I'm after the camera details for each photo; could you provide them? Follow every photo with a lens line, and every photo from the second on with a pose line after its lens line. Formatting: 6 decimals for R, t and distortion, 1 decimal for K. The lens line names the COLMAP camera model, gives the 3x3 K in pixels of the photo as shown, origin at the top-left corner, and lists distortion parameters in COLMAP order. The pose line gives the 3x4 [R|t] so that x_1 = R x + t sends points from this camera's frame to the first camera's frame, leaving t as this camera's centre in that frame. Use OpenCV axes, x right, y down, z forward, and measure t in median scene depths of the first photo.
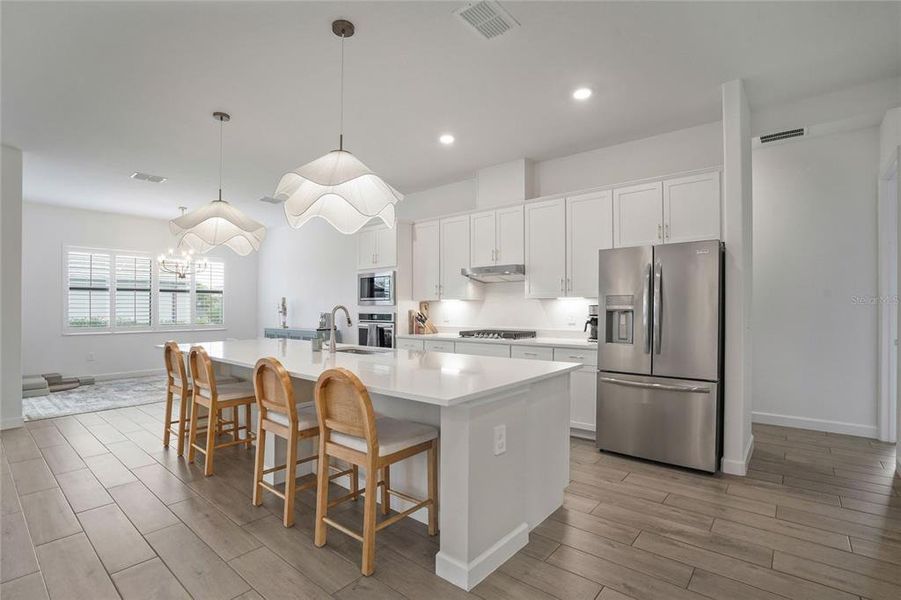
lens RADIAL K [[428.3, 0, 450.5], [0, 428.3, 300.0], [0, 0, 1]] dist [-0.001157, 0.000032]
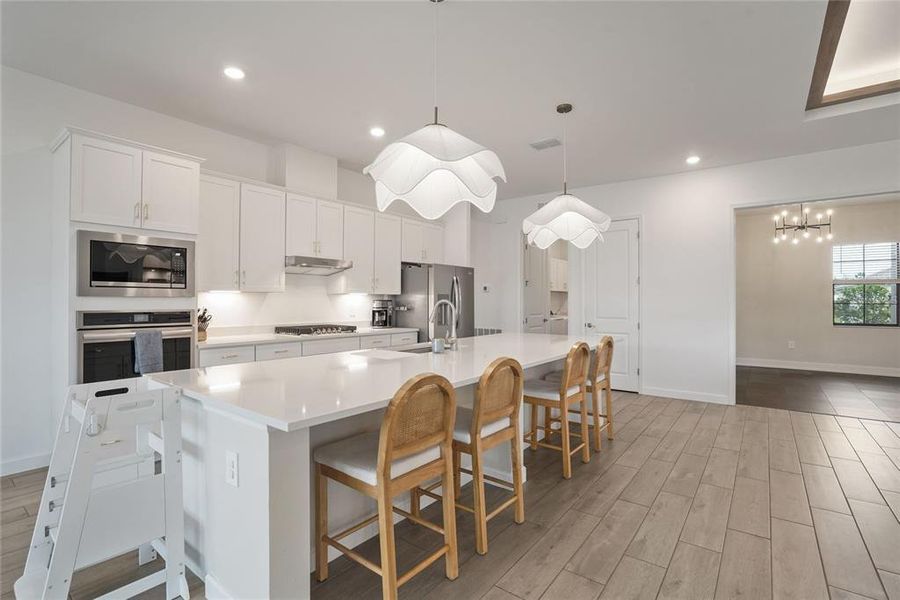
lens RADIAL K [[427.8, 0, 450.0], [0, 427.8, 300.0], [0, 0, 1]] dist [-0.001157, 0.000032]
pose [[-0.015319, 0.007935, 0.999851, -0.775590], [-0.013586, 0.999875, -0.008143, 0.016663], [-0.999790, -0.013708, -0.015209, 0.662996]]
